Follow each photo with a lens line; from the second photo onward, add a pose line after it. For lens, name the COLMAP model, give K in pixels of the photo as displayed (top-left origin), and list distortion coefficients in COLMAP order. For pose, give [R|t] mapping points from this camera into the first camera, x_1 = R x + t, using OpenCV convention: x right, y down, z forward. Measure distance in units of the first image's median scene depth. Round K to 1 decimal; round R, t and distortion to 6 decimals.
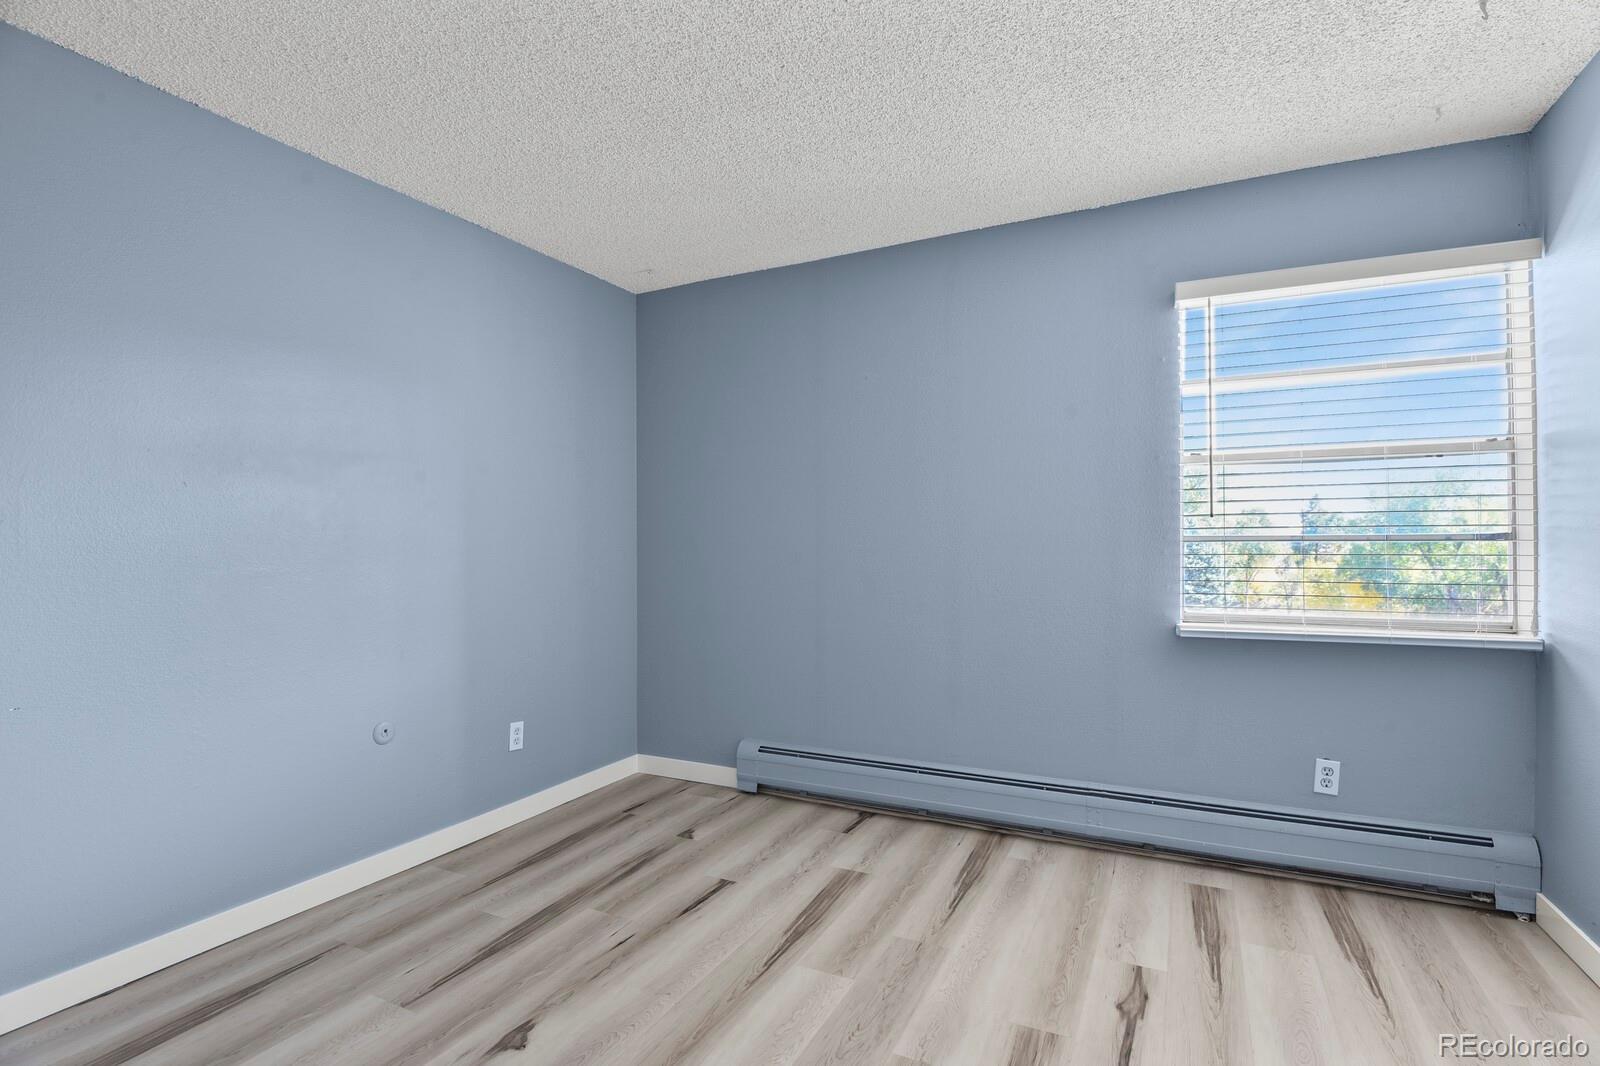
lens RADIAL K [[774.9, 0, 802.1], [0, 774.9, 537.9], [0, 0, 1]] dist [-0.010536, -0.001912]
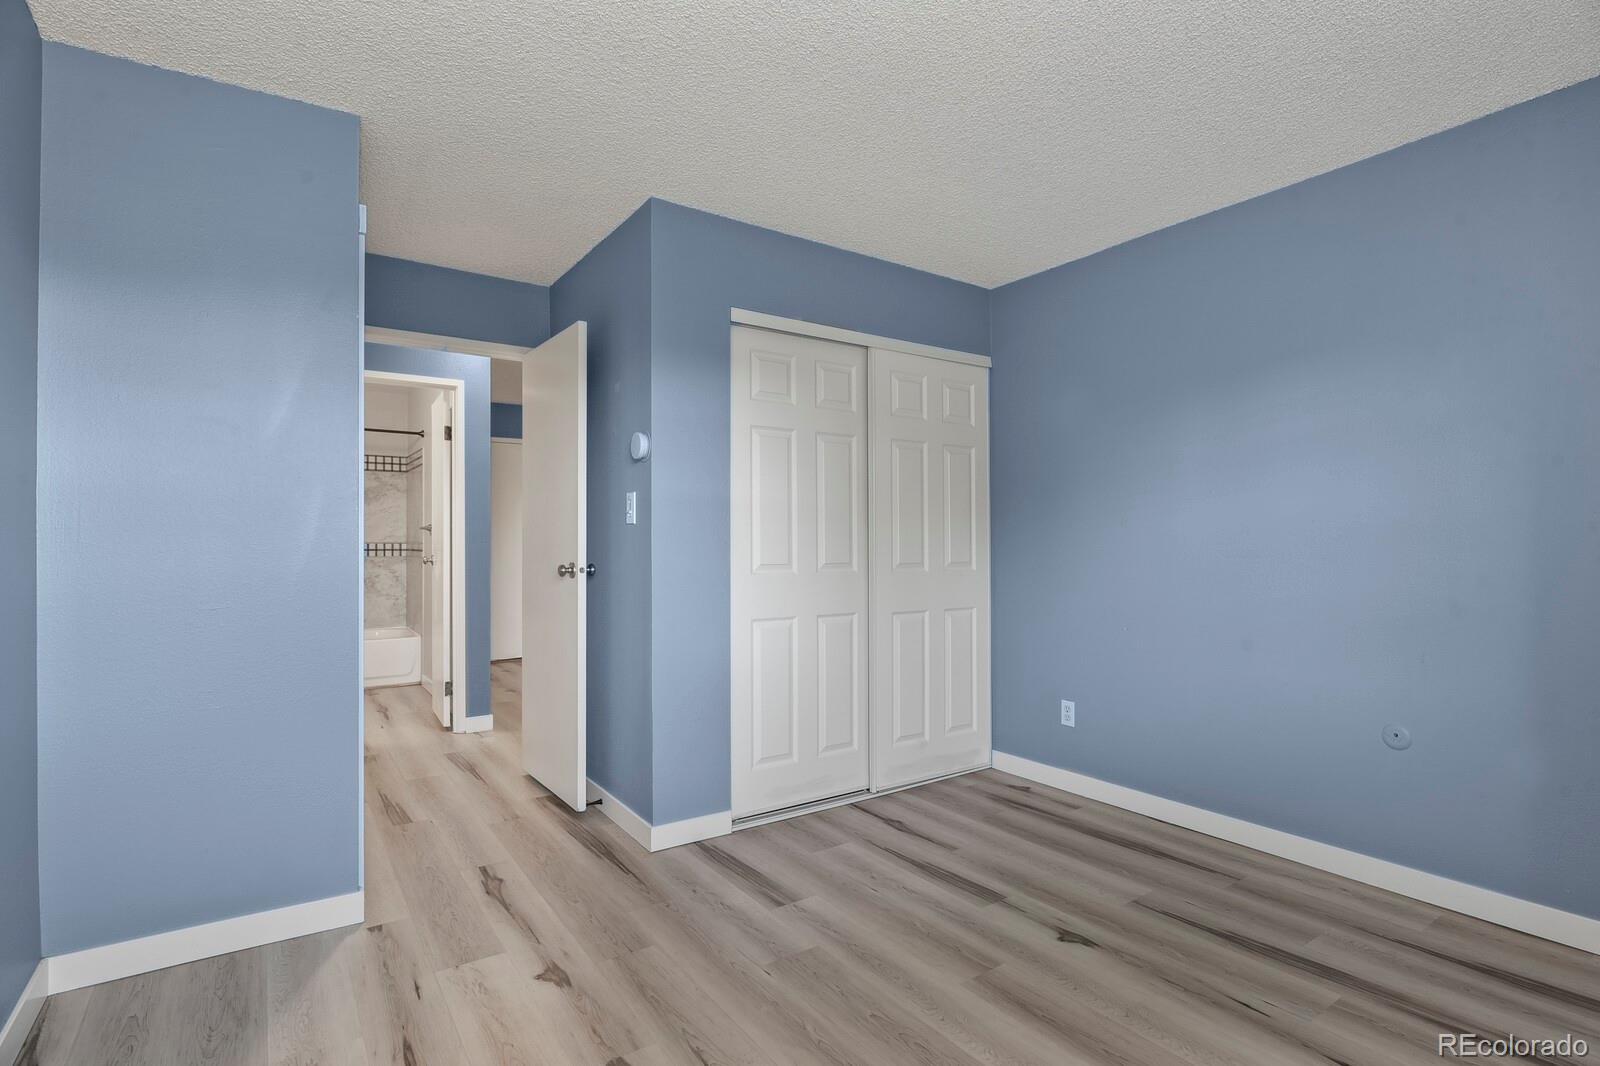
lens RADIAL K [[774.9, 0, 802.1], [0, 774.9, 537.9], [0, 0, 1]] dist [-0.010536, -0.001912]
pose [[-0.486754, -0.001453, -0.873538, 0.757773], [0.014456, 0.999848, -0.009718, 0.013193], [0.873419, -0.017358, -0.486659, 1.017638]]
